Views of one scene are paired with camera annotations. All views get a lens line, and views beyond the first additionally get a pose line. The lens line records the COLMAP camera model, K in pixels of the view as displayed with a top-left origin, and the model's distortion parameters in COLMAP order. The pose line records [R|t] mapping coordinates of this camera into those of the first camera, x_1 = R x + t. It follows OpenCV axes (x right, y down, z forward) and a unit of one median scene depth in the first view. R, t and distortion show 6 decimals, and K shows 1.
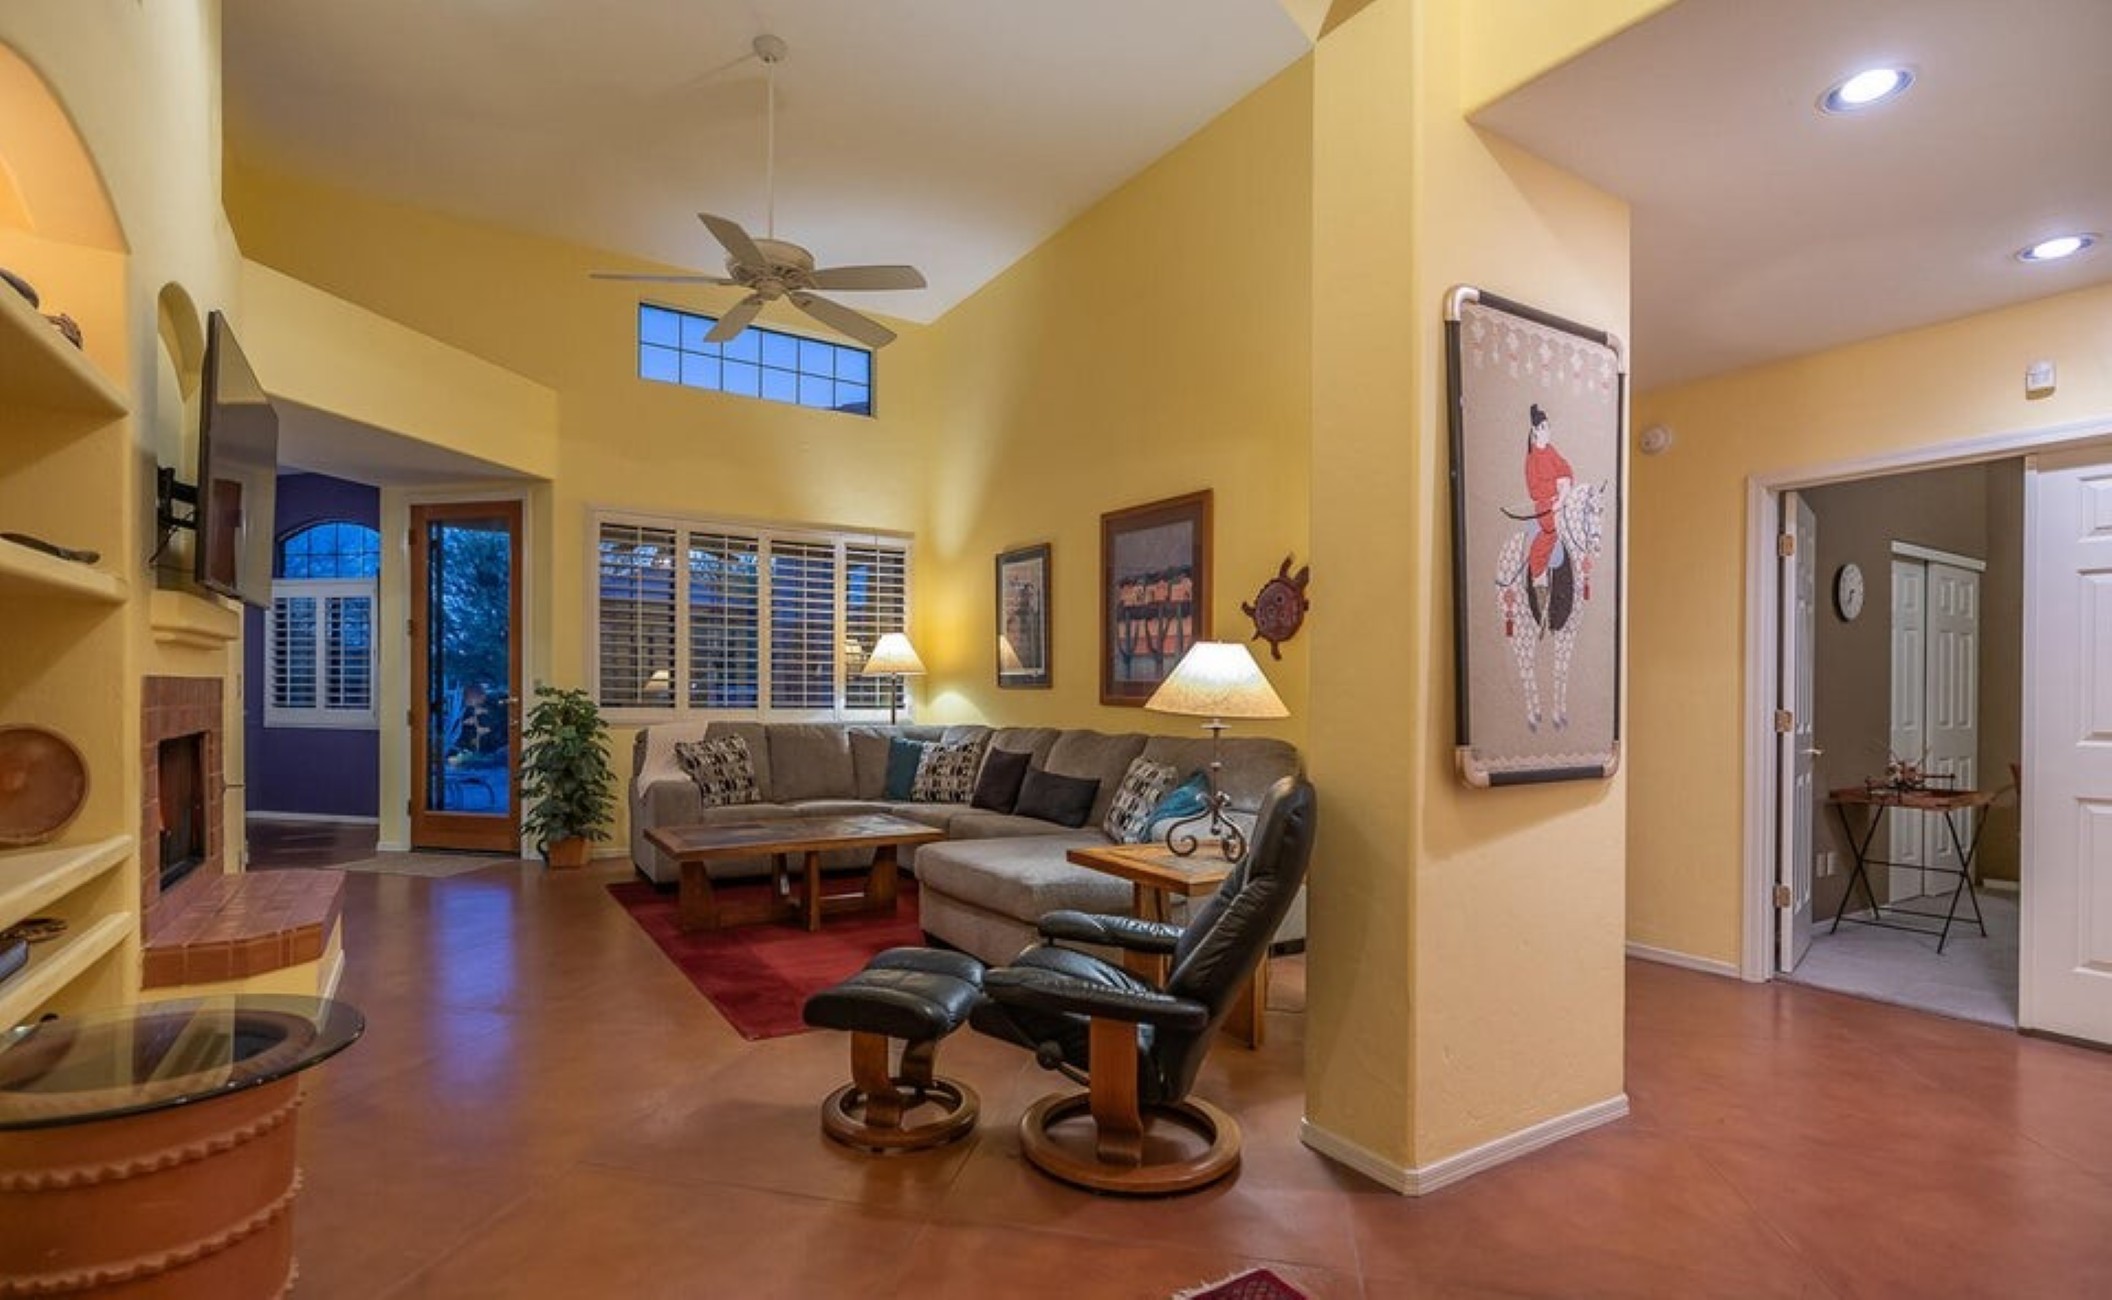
lens RADIAL K [[960.9, 0, 988.9], [0, 960.9, 725.2], [0, 0, 1]] dist [0.018589, 0.000470]
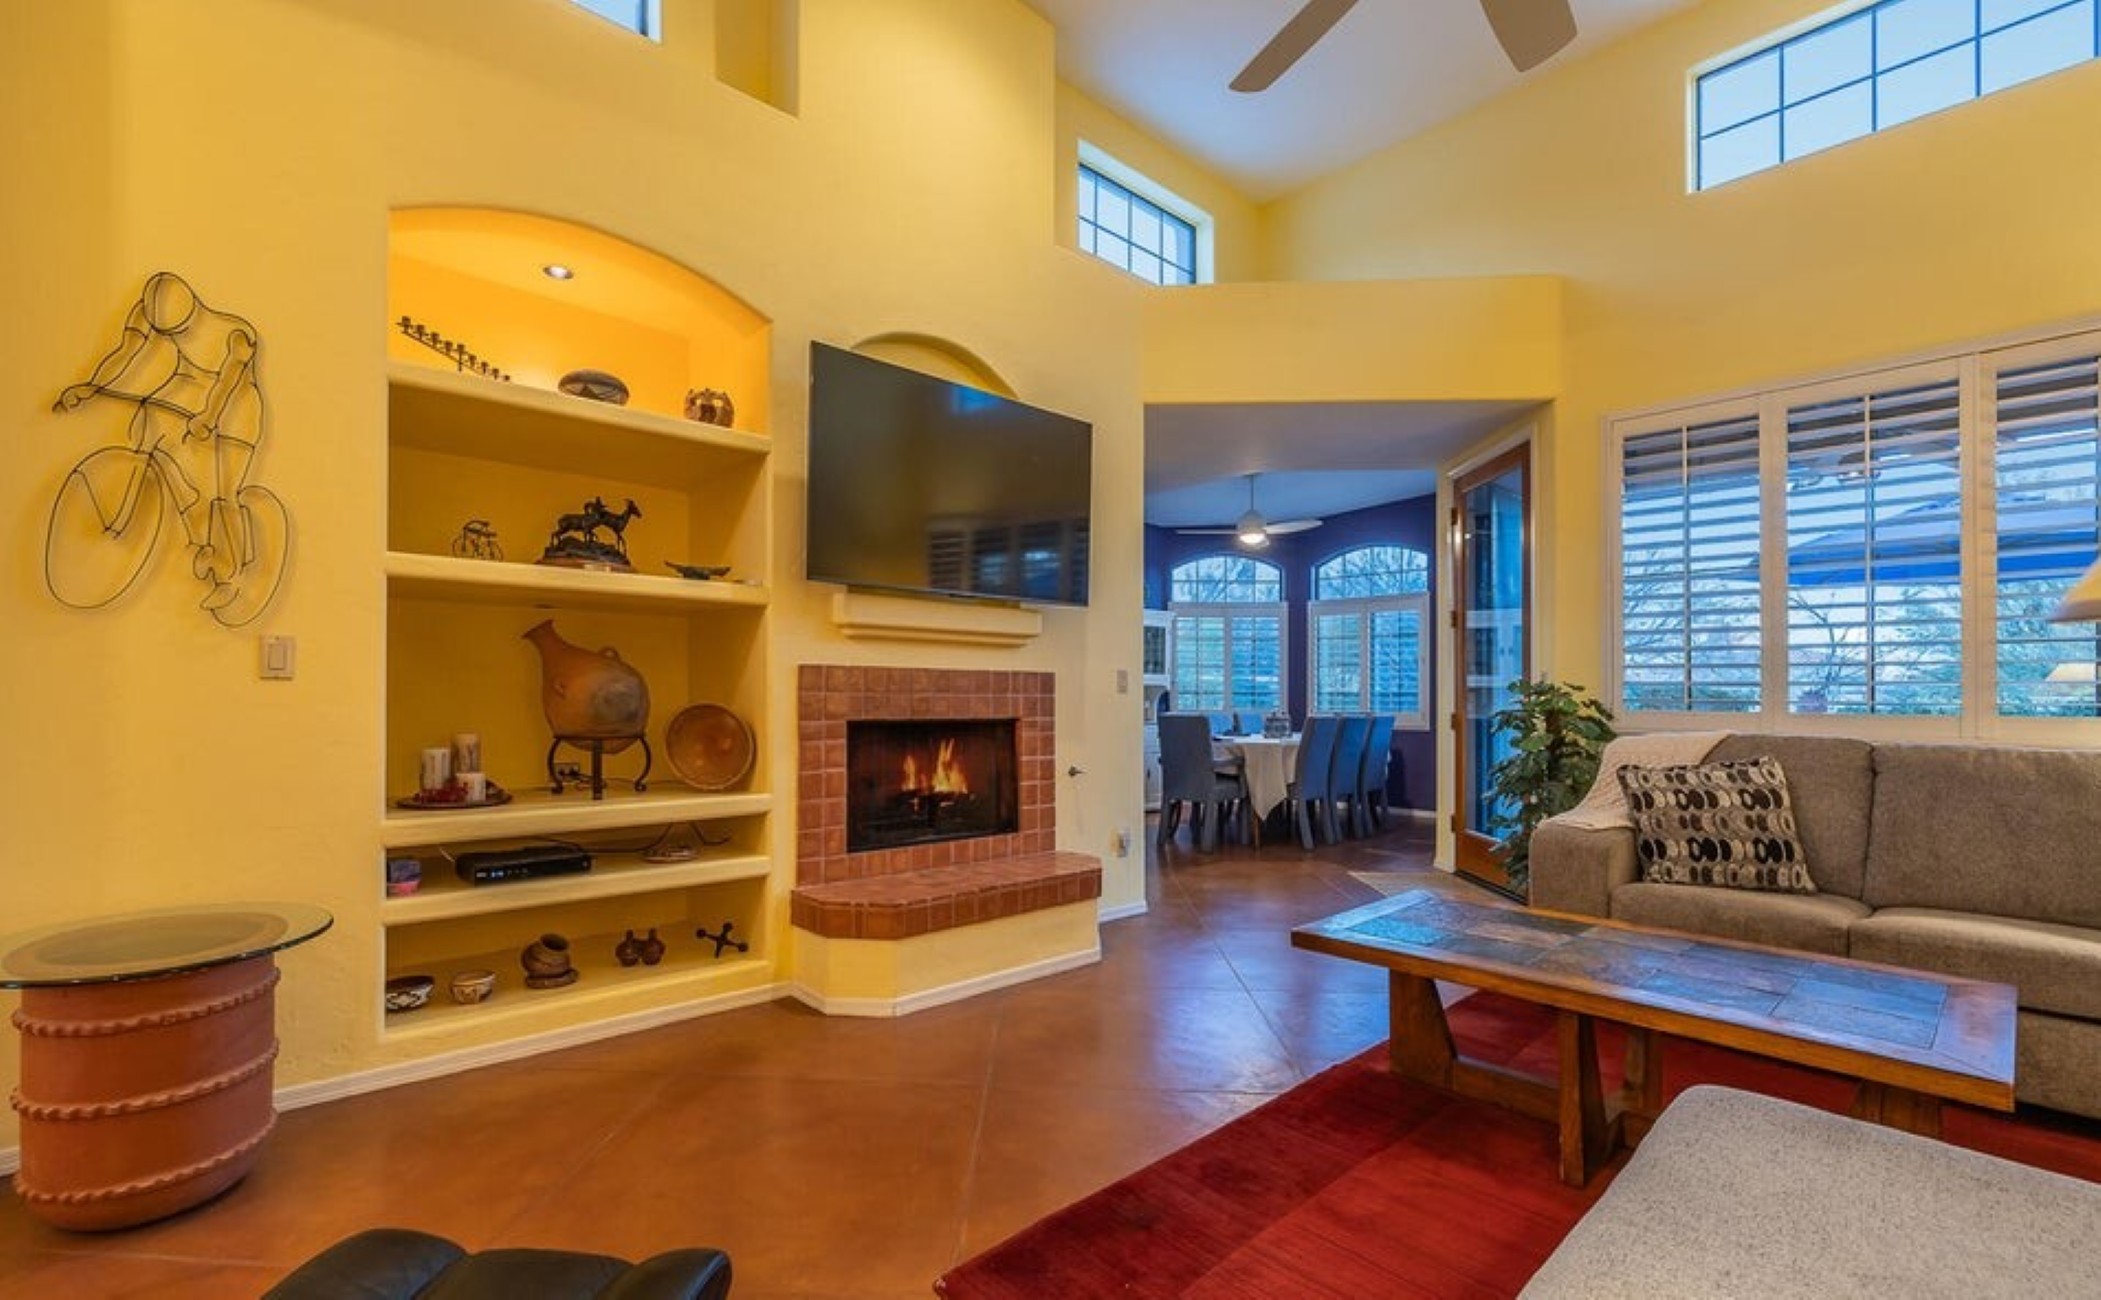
lens RADIAL K [[895.0, 0, 1008.8], [0, 895.0, 710.3], [0, 0, 1]] dist [0.000627, -0.000433]
pose [[0.213941, 0.003127, -0.976842, 0.153117], [-0.036164, 0.999335, -0.004721, 0.000812], [0.976177, 0.036337, 0.213912, 0.549182]]
